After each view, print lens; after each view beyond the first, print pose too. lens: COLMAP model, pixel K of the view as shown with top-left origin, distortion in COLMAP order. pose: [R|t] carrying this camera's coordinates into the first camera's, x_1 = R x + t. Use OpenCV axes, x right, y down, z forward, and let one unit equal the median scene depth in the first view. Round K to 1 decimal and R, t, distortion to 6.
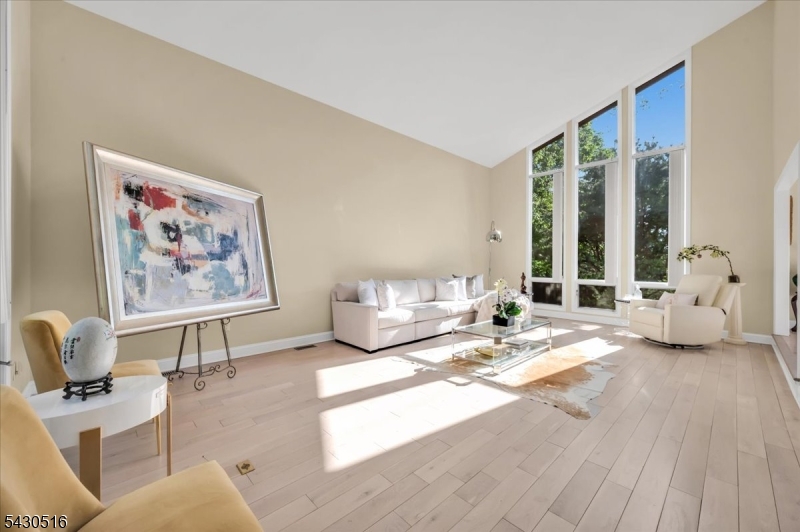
lens RADIAL K [[314.1, 0, 402.3], [0, 314.1, 263.4], [0, 0, 1]] dist [-0.003418, 0.000197]
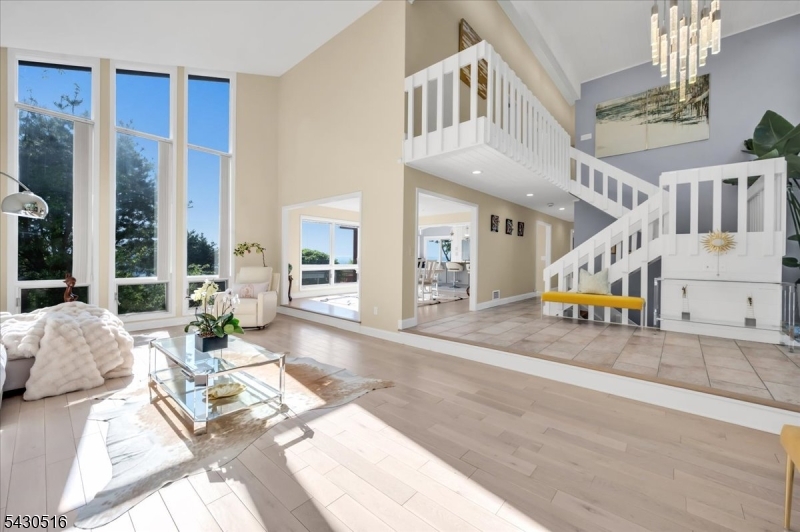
lens RADIAL K [[314.1, 0, 398.4], [0, 314.1, 259.6], [0, 0, 1]] dist [-0.003418, 0.000197]
pose [[-0.085782, -0.006924, 0.996290, -0.341625], [-0.003670, 0.999971, 0.006634, -0.002025], [-0.996307, -0.003088, -0.085805, 0.572142]]
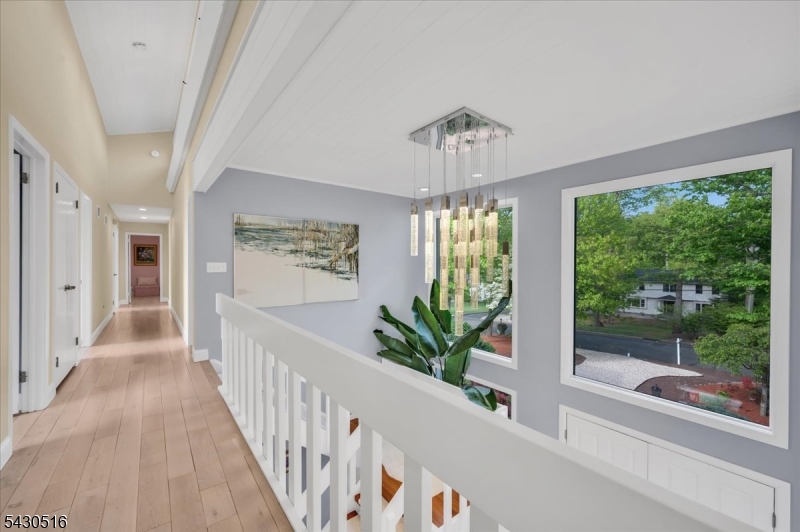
lens RADIAL K [[314.1, 0, 401.2], [0, 314.1, 264.6], [0, 0, 1]] dist [-0.003418, 0.000197]
pose [[-0.996998, -0.003490, 0.077348, 0.596203], [-0.002784, 0.999953, 0.009239, -0.632297], [-0.077377, 0.008996, -0.996961, 0.301012]]
